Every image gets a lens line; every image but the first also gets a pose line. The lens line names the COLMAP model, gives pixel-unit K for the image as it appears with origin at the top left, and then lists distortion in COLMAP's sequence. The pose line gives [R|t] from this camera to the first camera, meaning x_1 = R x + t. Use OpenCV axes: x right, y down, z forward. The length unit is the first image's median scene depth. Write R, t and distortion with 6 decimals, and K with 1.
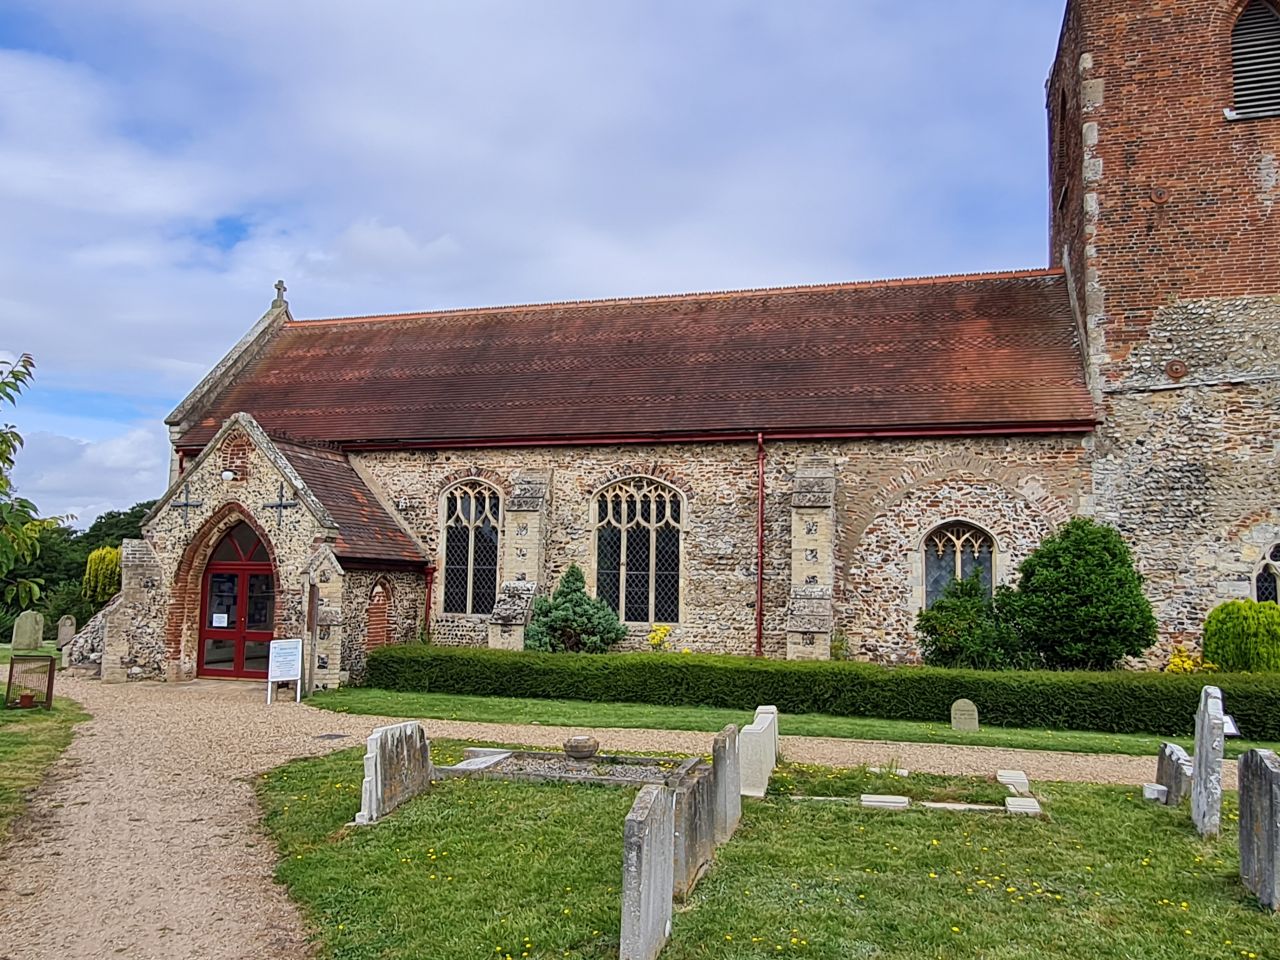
lens RADIAL K [[942.9, 0, 640.0], [0, 942.9, 480.0], [0, 0, 1]] dist [-0.004736, 0.001268]
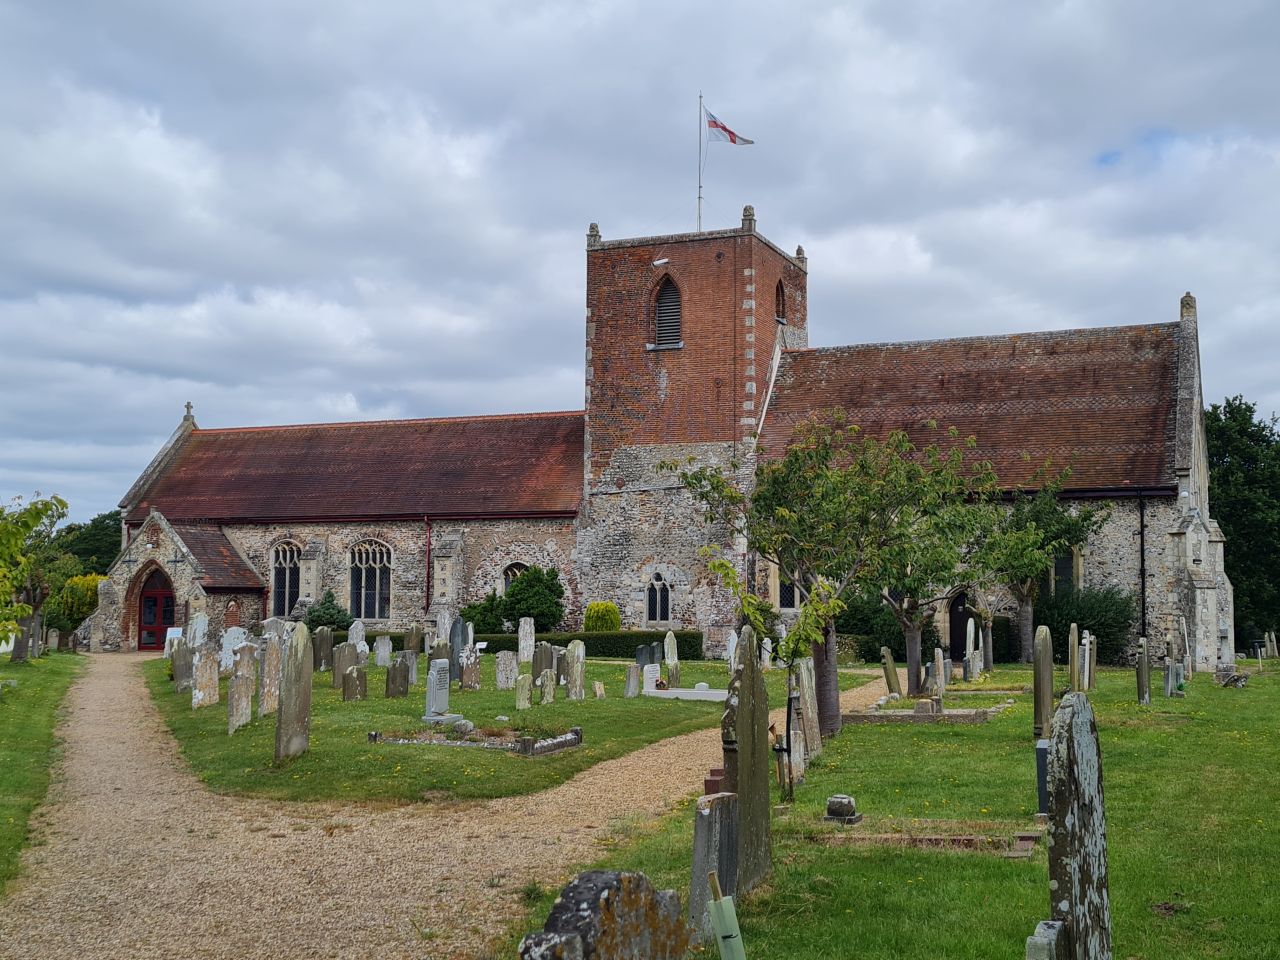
lens RADIAL K [[1346.6, 0, 661.1], [0, 1346.6, 500.5], [0, 0, 1]] dist [0.035313, 0.008018]
pose [[0.995160, -0.022493, -0.095660, 0.813715], [0.026203, 0.998945, 0.037701, -0.162429], [0.094711, -0.040025, 0.994700, -1.543526]]
